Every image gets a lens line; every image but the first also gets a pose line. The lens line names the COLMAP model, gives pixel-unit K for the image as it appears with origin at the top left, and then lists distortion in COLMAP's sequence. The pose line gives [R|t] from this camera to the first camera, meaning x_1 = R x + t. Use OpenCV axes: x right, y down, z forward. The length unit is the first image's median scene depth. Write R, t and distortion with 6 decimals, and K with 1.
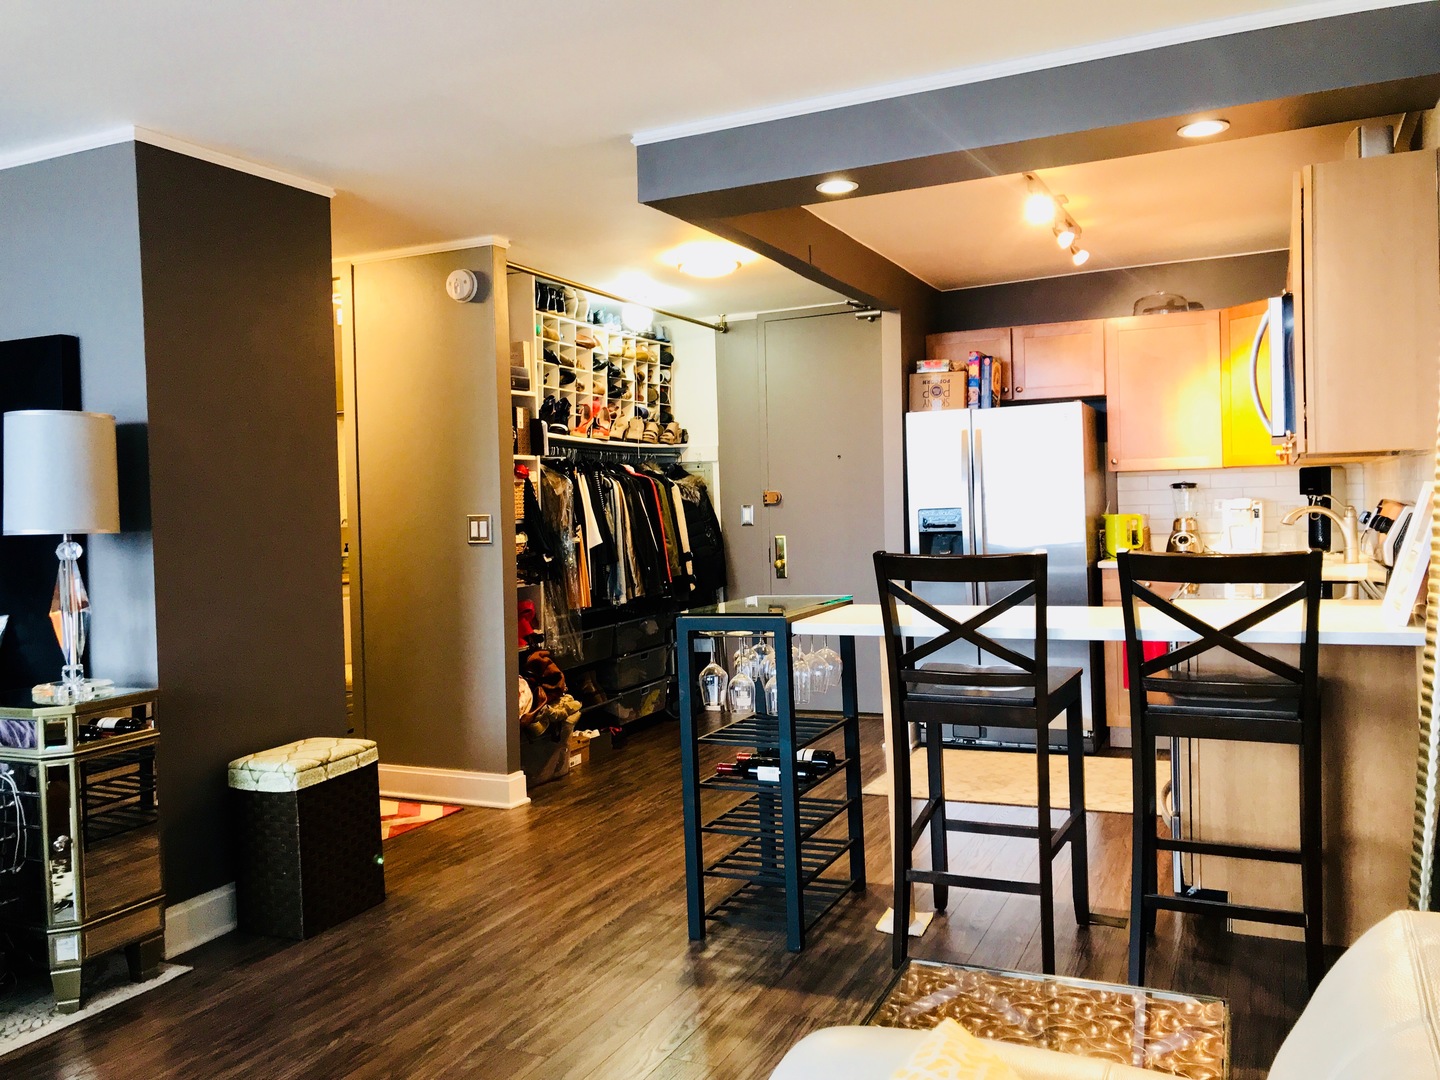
lens RADIAL K [[1180.7, 0, 720.0], [0, 1180.7, 540.0], [0, 0, 1]] dist [0.032356, -0.040000]
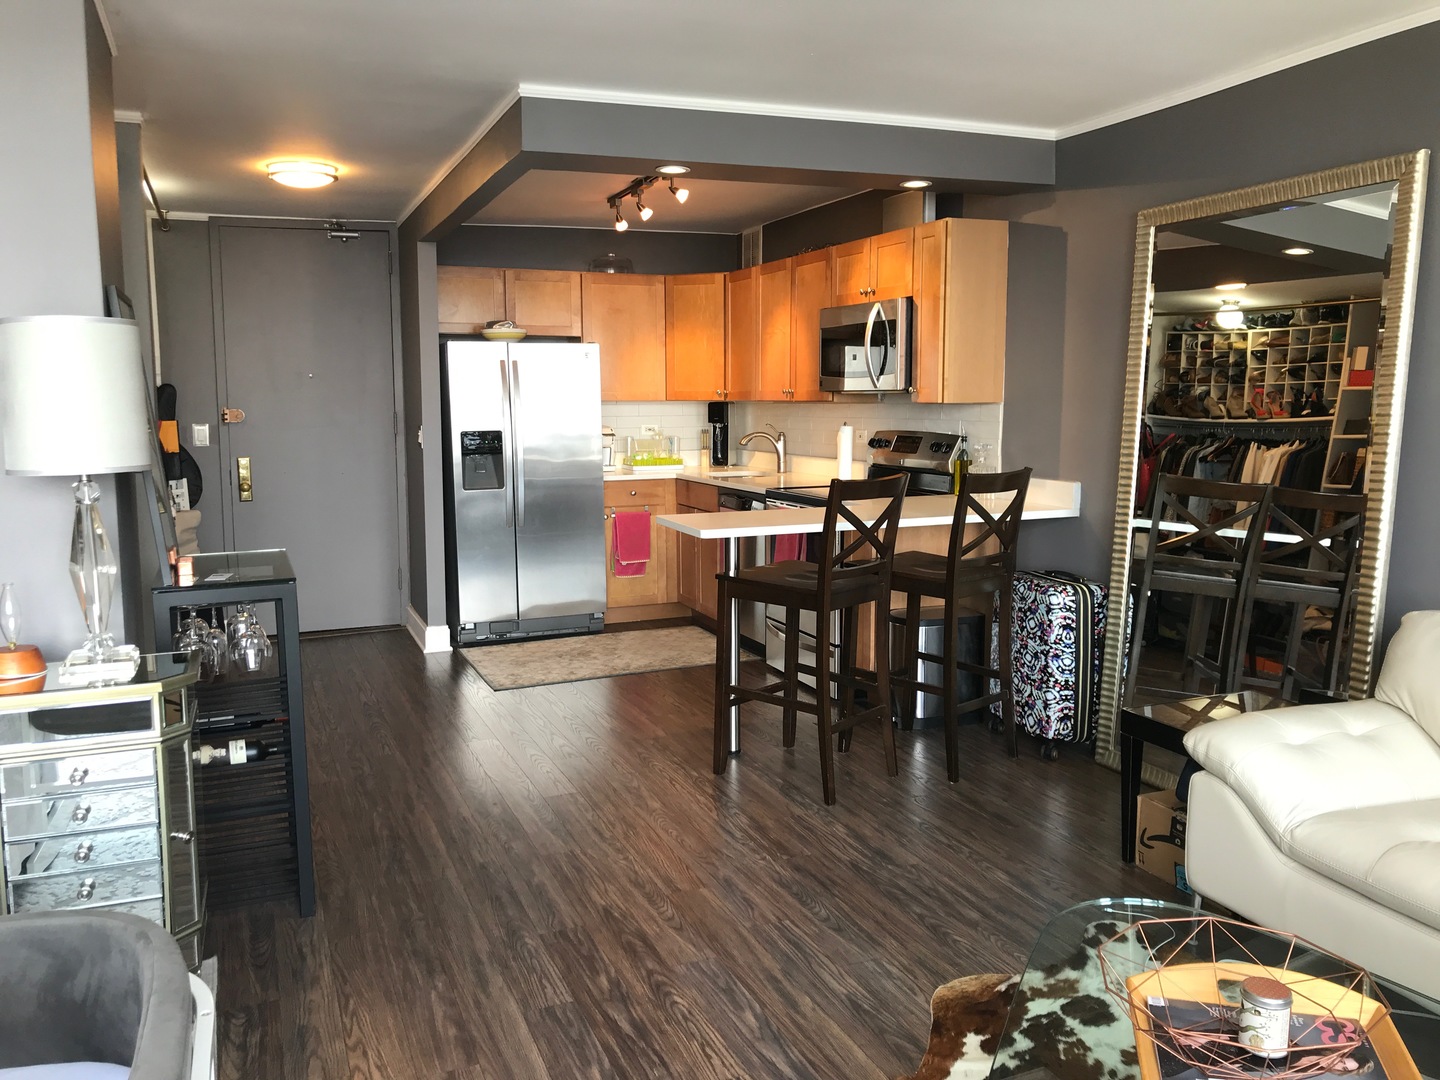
lens RADIAL K [[1180.7, 0, 720.0], [0, 1180.7, 540.0], [0, 0, 1]] dist [0.032356, -0.040000]
pose [[0.678212, -0.065464, 0.731945, -0.722866], [0.009640, 0.996731, 0.080214, -0.017784], [-0.734803, -0.047346, 0.676626, 0.121365]]
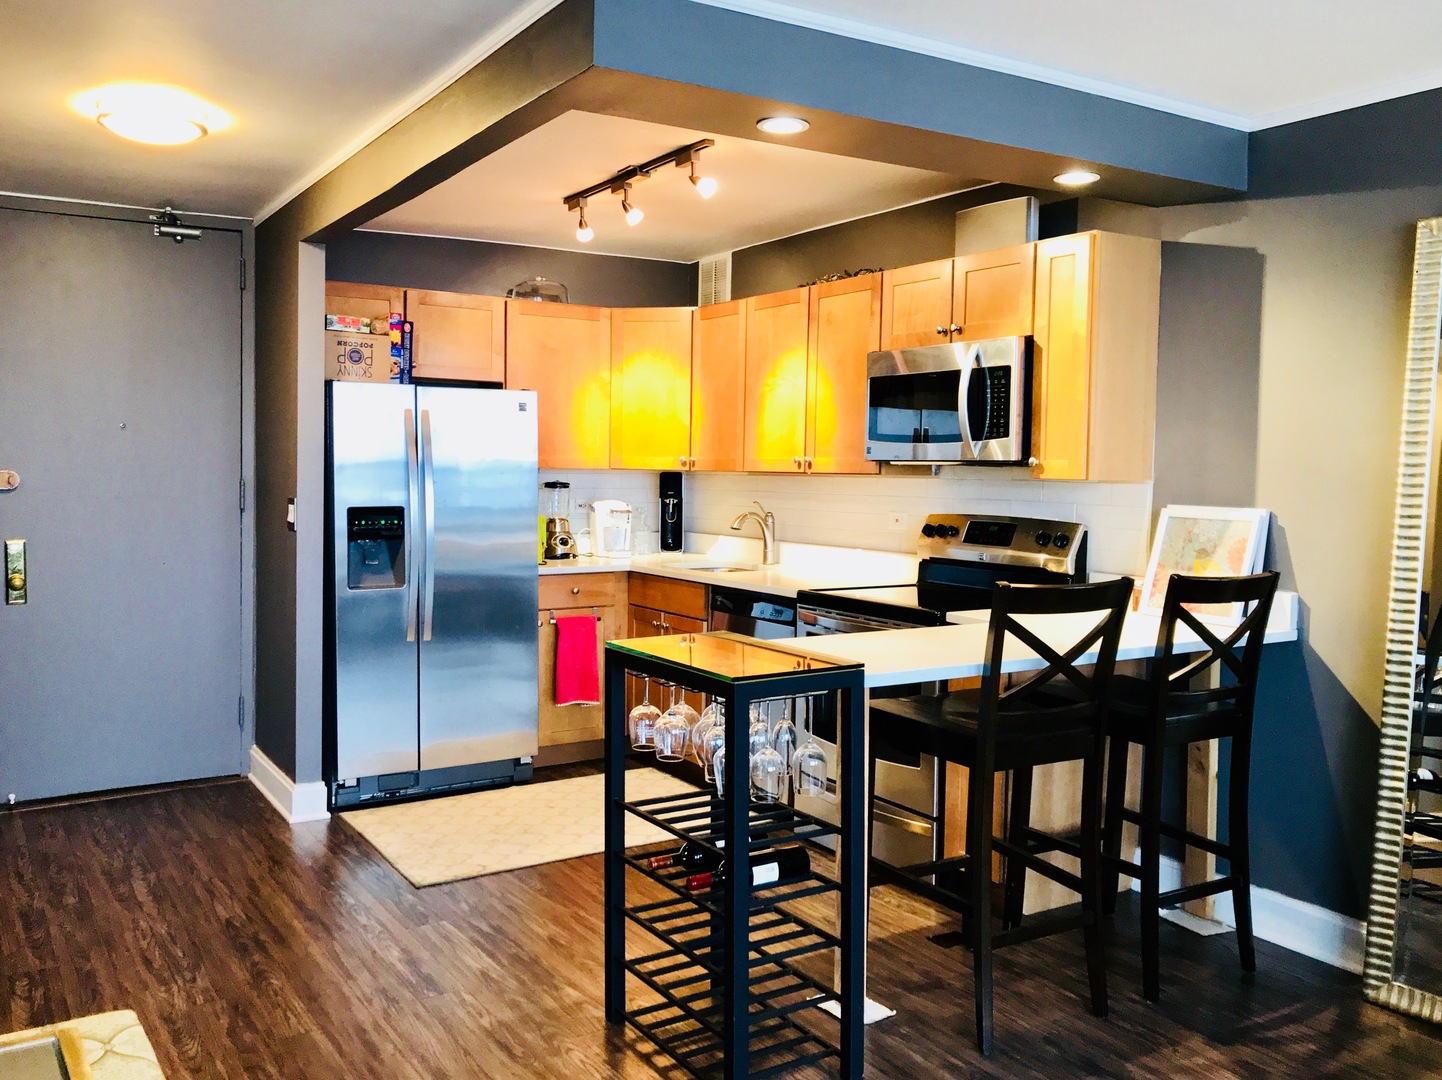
lens RADIAL K [[1242.9, 0, 721.0], [0, 1242.9, 540.0], [0, 0, 1]] dist [0.012011, -0.011897]
pose [[0.540139, -0.012715, 0.841480, -0.592080], [-0.003449, 0.999844, 0.017321, -0.029657], [-0.841569, -0.012258, 0.540011, 0.537582]]
